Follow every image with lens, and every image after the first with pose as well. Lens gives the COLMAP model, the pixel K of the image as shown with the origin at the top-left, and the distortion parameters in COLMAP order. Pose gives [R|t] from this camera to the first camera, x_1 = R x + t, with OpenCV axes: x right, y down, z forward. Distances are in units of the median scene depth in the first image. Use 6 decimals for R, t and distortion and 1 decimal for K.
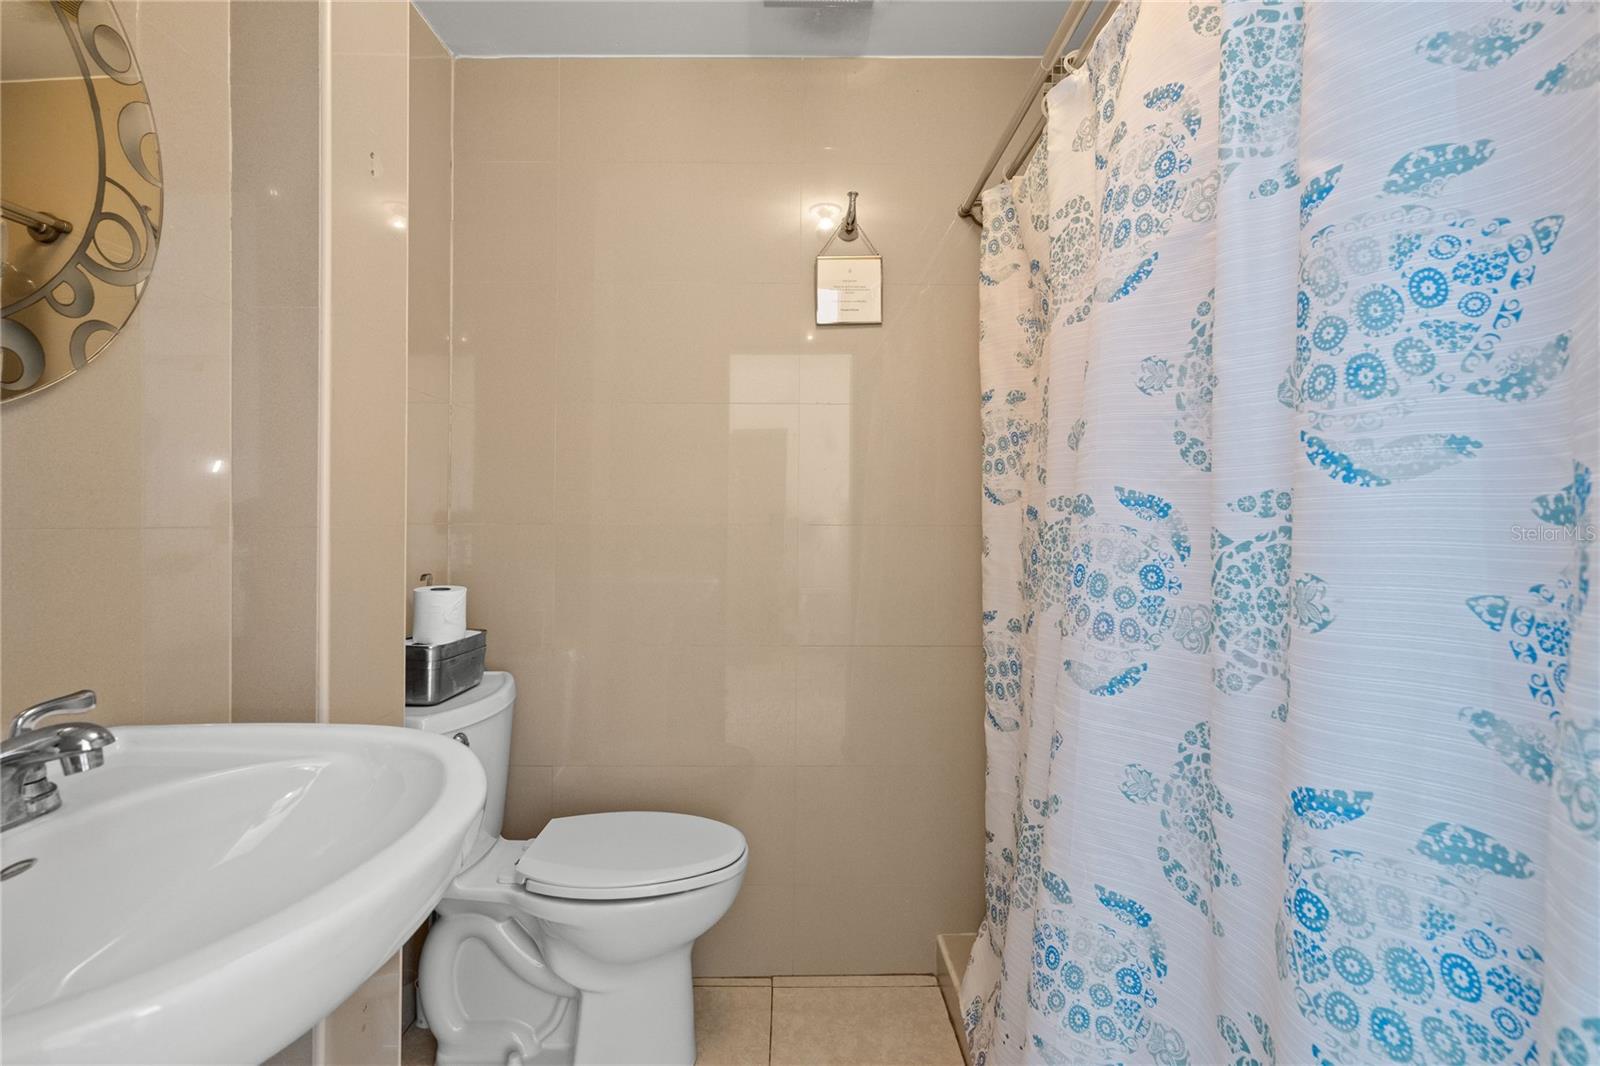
lens RADIAL K [[731.0, 0, 796.1], [0, 731.0, 529.9], [0, 0, 1]] dist [0.005523, 0.001246]
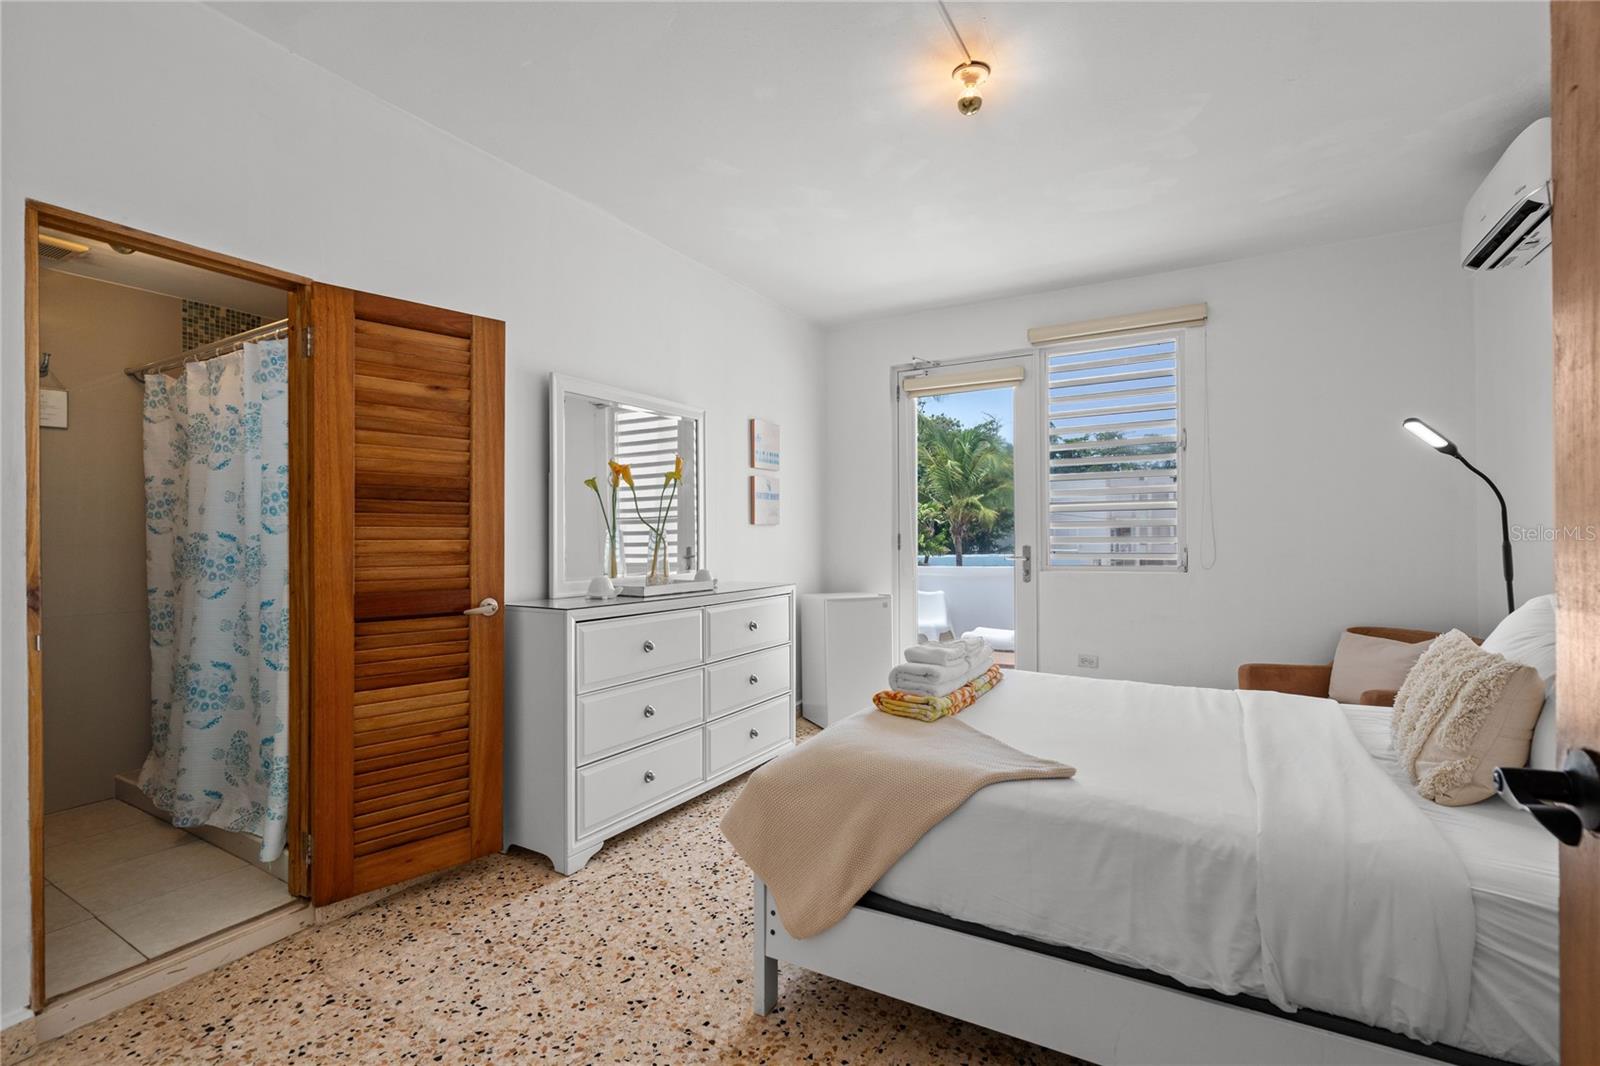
lens RADIAL K [[731.0, 0, 786.9], [0, 731.0, 541.4], [0, 0, 1]] dist [0.005523, 0.001246]
pose [[0.521912, -0.006483, 0.852974, -0.701913], [0.016310, 0.999864, -0.002380, 0.022463], [-0.852843, 0.015154, 0.521947, -1.973001]]
